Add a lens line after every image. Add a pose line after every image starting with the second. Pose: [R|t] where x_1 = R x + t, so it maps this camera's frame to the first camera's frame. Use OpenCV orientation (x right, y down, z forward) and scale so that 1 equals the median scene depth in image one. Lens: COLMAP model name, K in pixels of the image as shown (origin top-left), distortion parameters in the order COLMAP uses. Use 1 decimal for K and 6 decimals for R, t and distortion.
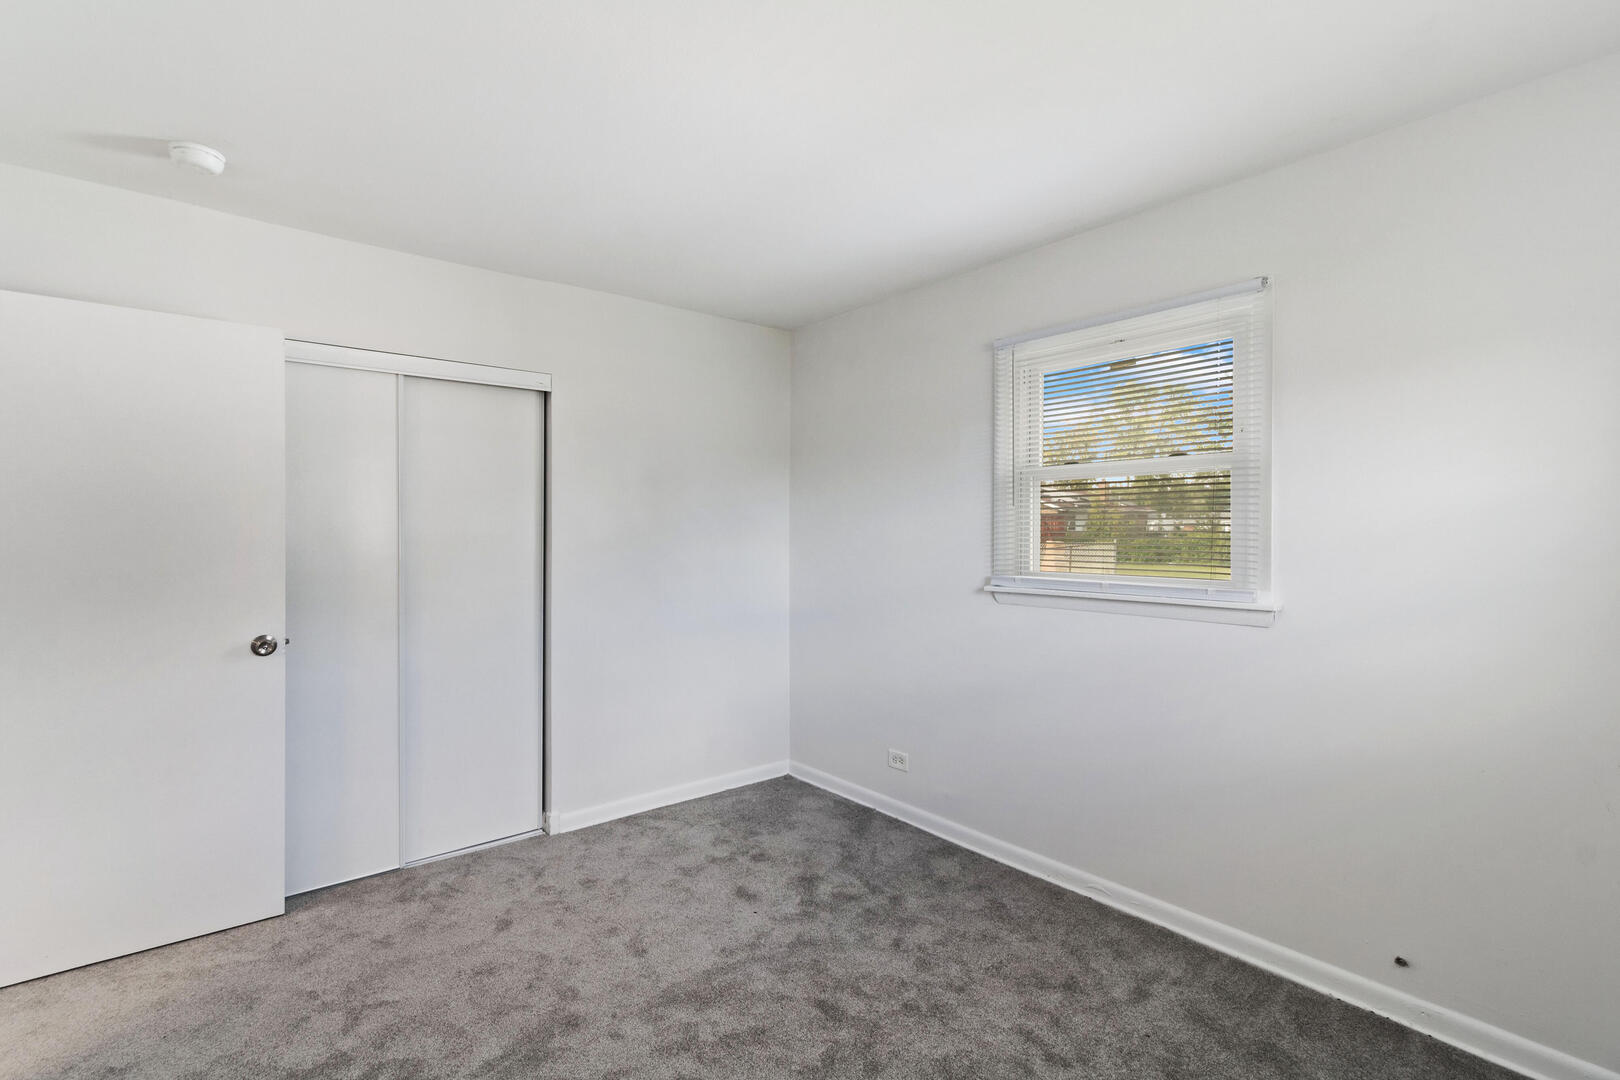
lens RADIAL K [[747.9, 0, 809.3], [0, 747.9, 530.3], [0, 0, 1]] dist [0.001426, 0.000356]
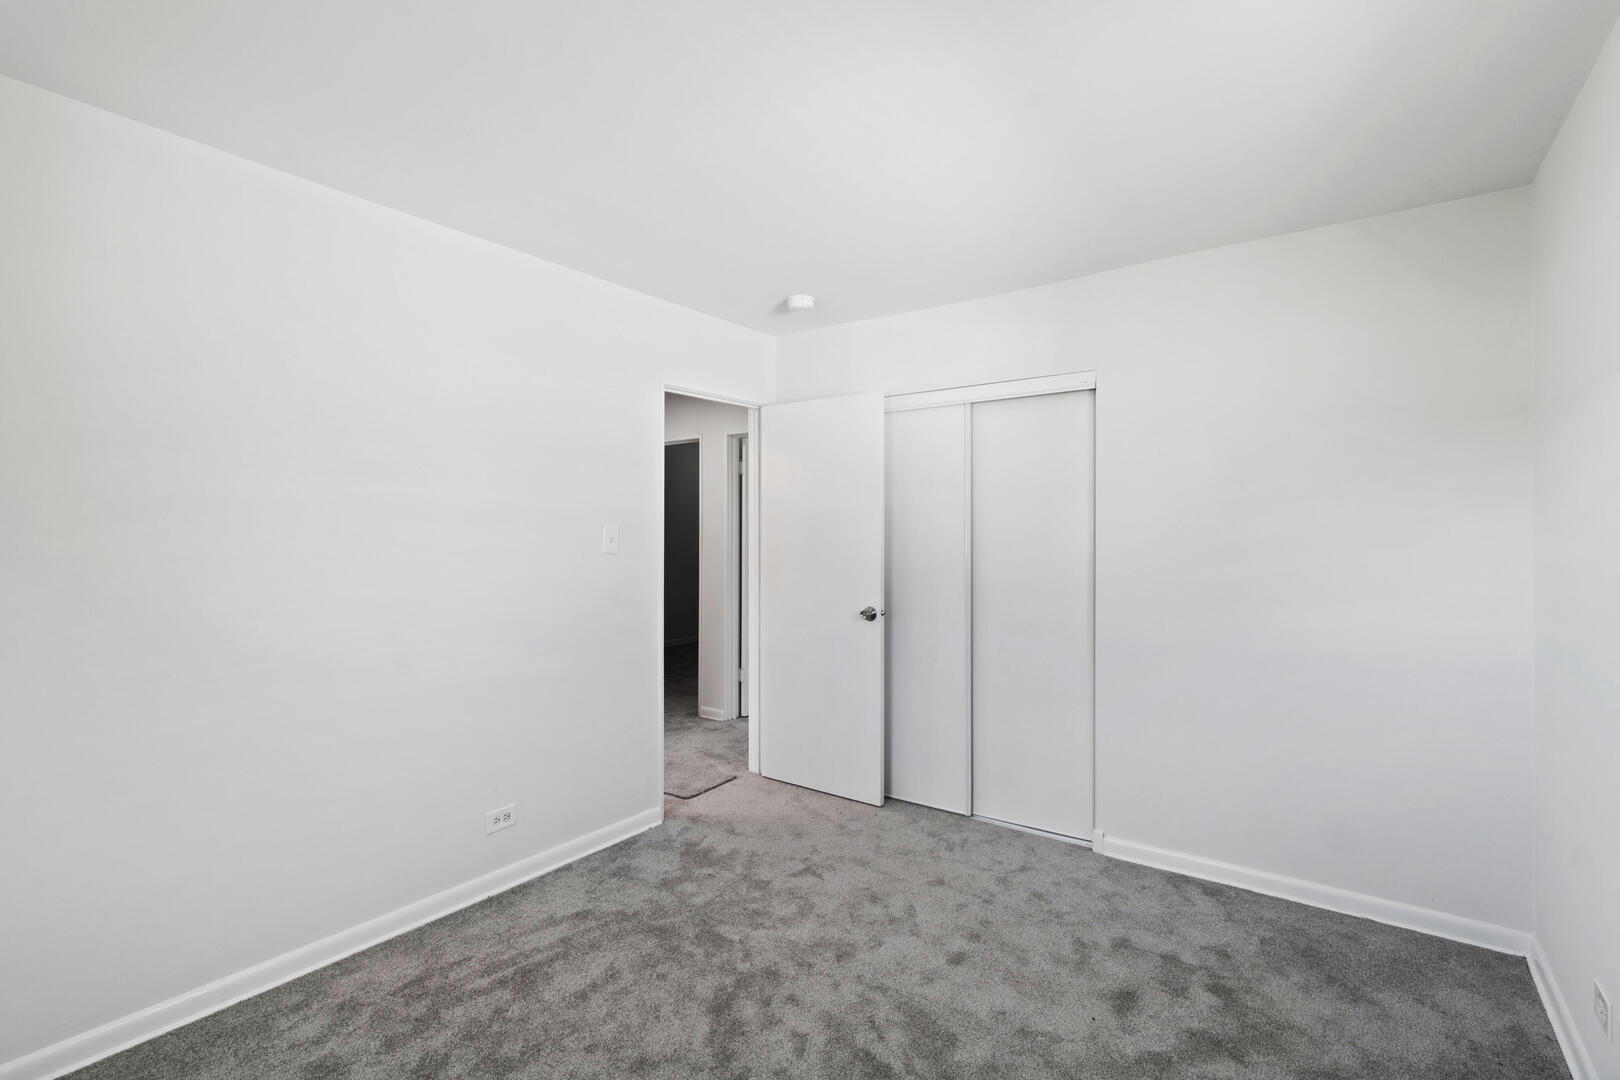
lens RADIAL K [[747.9, 0, 809.3], [0, 747.9, 530.3], [0, 0, 1]] dist [0.001426, 0.000356]
pose [[0.247973, -0.004156, -0.968758, 0.535876], [0.003578, 0.999988, -0.003374, -0.002129], [0.968760, -0.002629, 0.247985, 0.445479]]
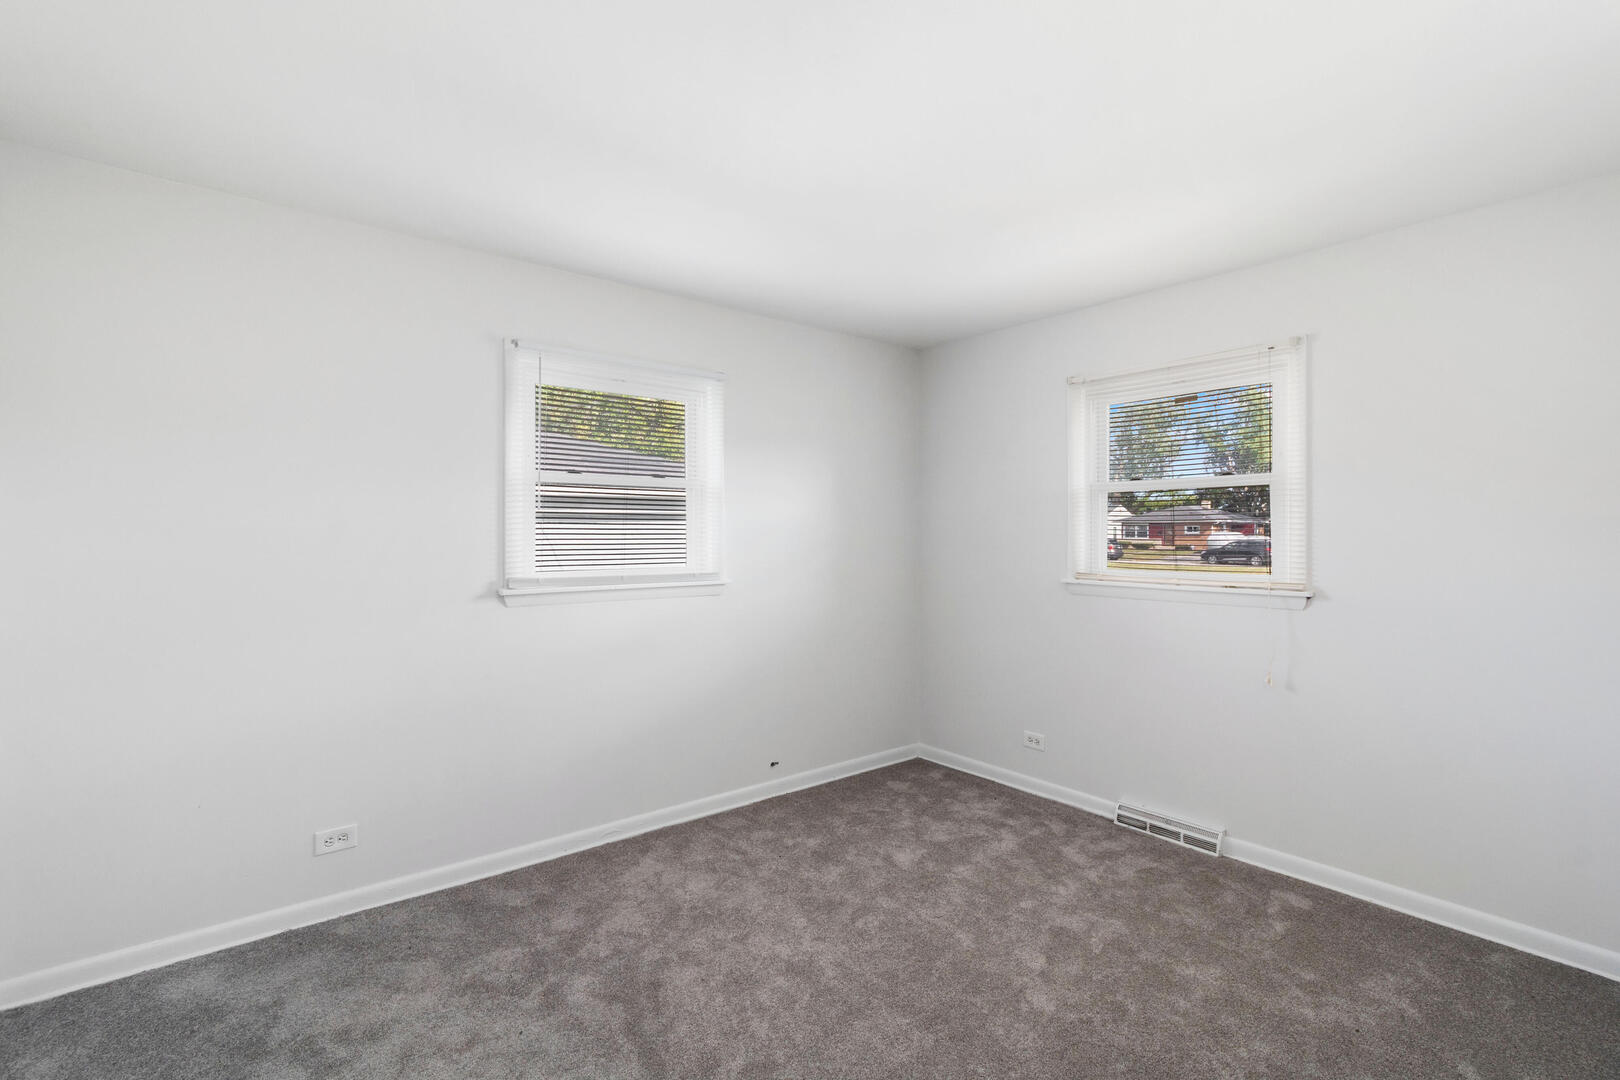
lens RADIAL K [[747.9, 0, 809.3], [0, 747.9, 530.3], [0, 0, 1]] dist [0.001426, 0.000356]
pose [[0.003080, -0.002174, 0.999993, -0.736223], [-0.008603, 0.999961, 0.002200, -0.006056], [-0.999958, -0.008610, 0.003061, 0.629487]]
